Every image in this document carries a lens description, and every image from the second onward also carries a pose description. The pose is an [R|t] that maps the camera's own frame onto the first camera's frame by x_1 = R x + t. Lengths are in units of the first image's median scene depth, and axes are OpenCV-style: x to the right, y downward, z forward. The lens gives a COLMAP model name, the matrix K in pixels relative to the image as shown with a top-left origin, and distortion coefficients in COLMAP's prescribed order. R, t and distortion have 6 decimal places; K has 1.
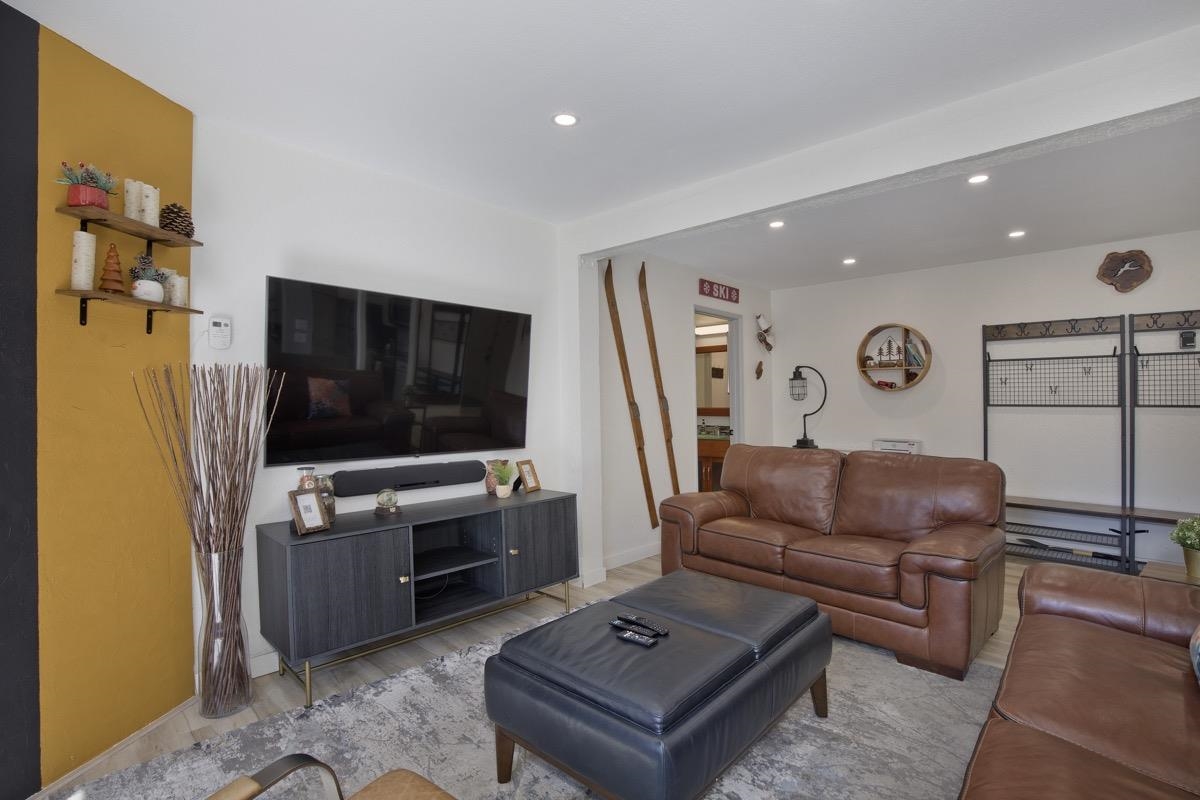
lens RADIAL K [[542.0, 0, 614.8], [0, 542.0, 380.9], [0, 0, 1]] dist [-0.038098, 0.008000]
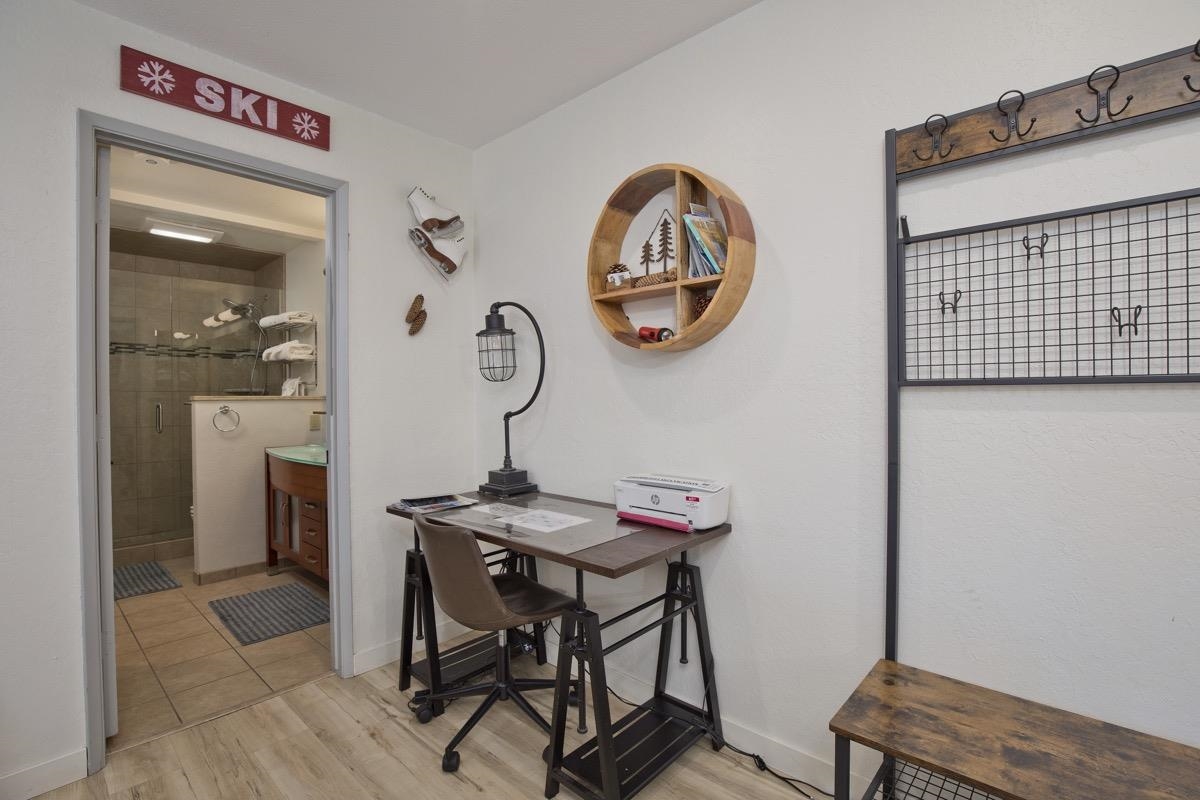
lens RADIAL K [[546.5, 0, 605.6], [0, 546.5, 395.4], [0, 0, 1]] dist [-0.024114, 0.000682]
pose [[0.999615, -0.011050, 0.025433, 0.546811], [0.010041, 0.999170, 0.039481, 0.040751], [-0.025848, -0.039210, 0.998897, 0.721696]]
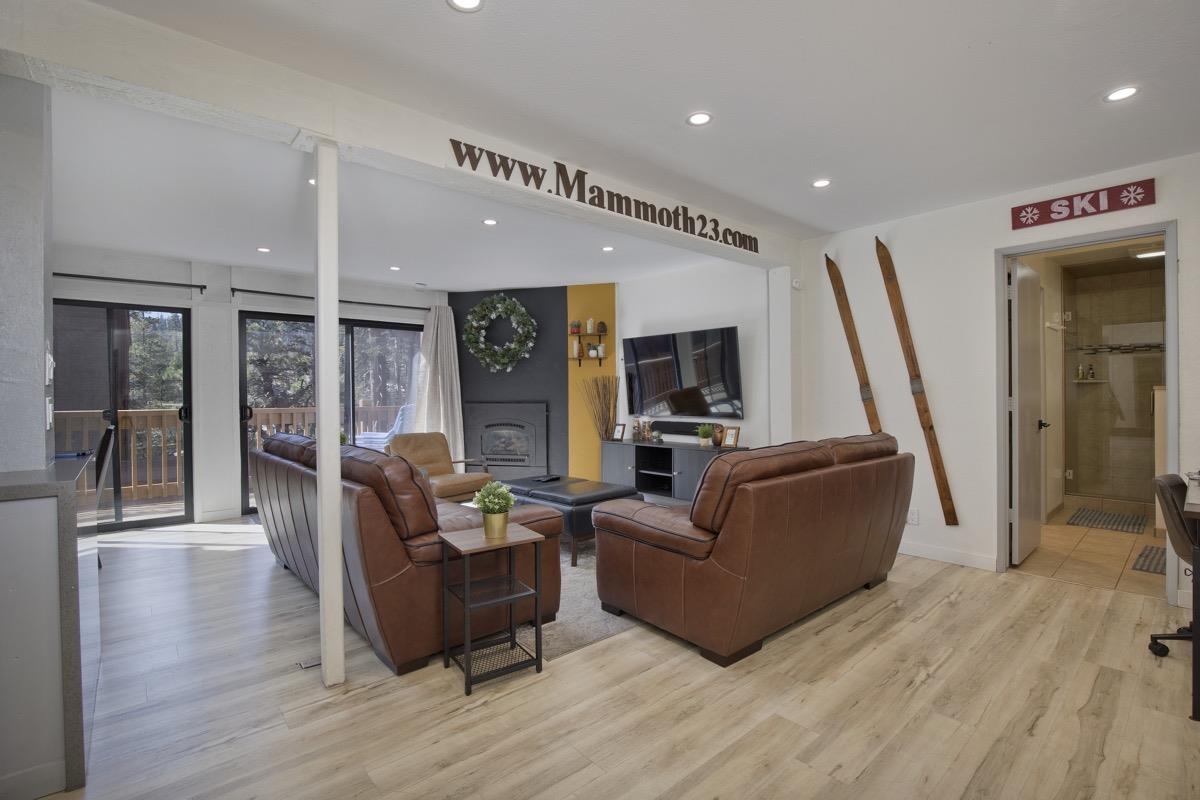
lens RADIAL K [[546.5, 0, 605.6], [0, 546.5, 395.4], [0, 0, 1]] dist [-0.024114, 0.000682]
pose [[-0.095944, 0.003400, -0.995381, 1.058753], [0.044725, 0.998999, -0.000899, 0.039235], [0.994381, -0.044605, -0.096000, 0.605895]]
